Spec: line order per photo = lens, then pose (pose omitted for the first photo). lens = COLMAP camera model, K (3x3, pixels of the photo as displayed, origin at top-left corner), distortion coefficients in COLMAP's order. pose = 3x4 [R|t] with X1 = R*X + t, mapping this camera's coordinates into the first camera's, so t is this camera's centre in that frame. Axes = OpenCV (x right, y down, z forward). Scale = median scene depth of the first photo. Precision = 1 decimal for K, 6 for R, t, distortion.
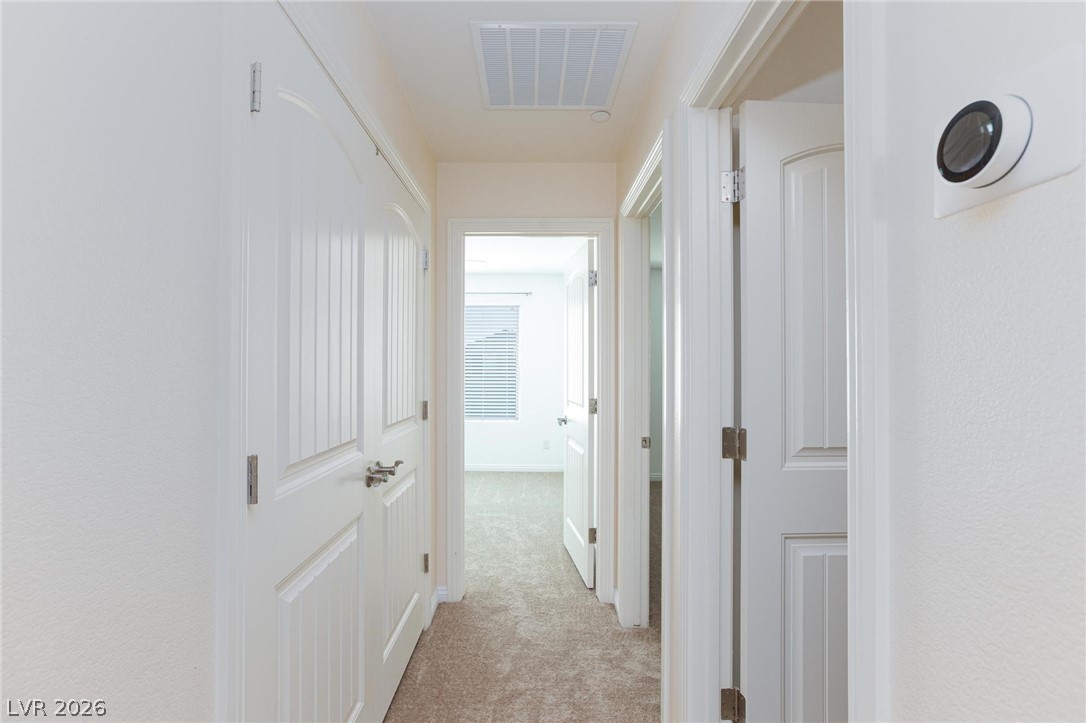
lens RADIAL K [[505.7, 0, 544.8], [0, 505.7, 364.0], [0, 0, 1]] dist [-0.002296, 0.000008]
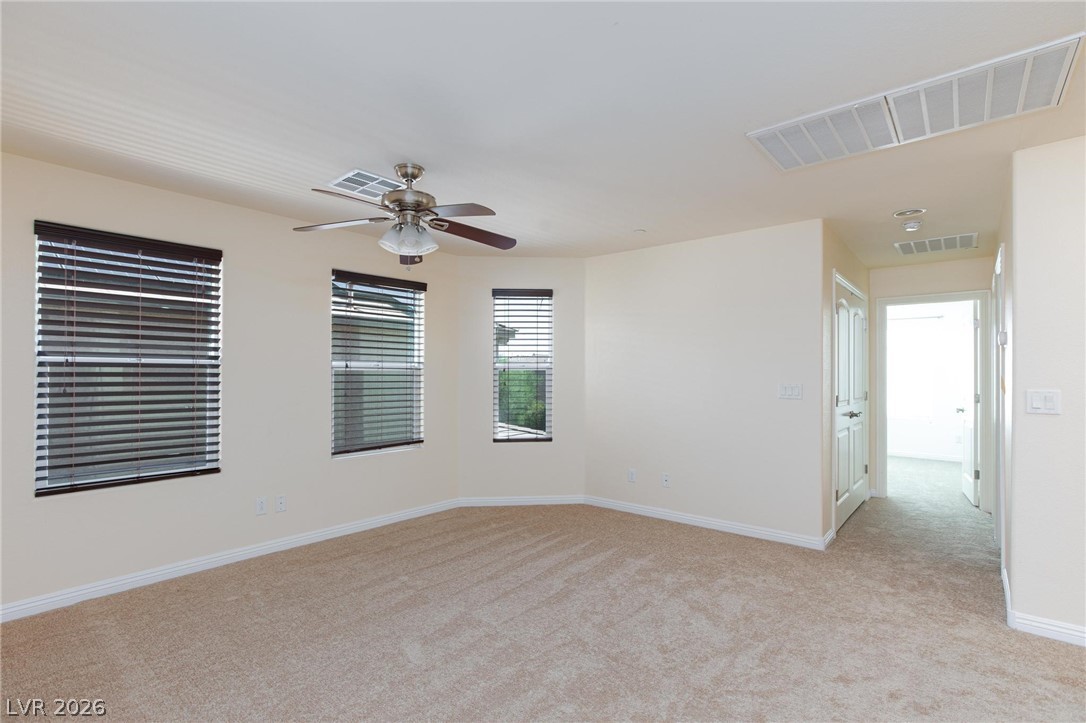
lens RADIAL K [[505.7, 0, 544.8], [0, 505.7, 364.0], [0, 0, 1]] dist [-0.002296, 0.000008]
pose [[0.745771, -0.005023, -0.666184, 0.152725], [0.000658, 0.999977, -0.006804, -0.026089], [0.666202, 0.004636, 0.745757, -1.317010]]
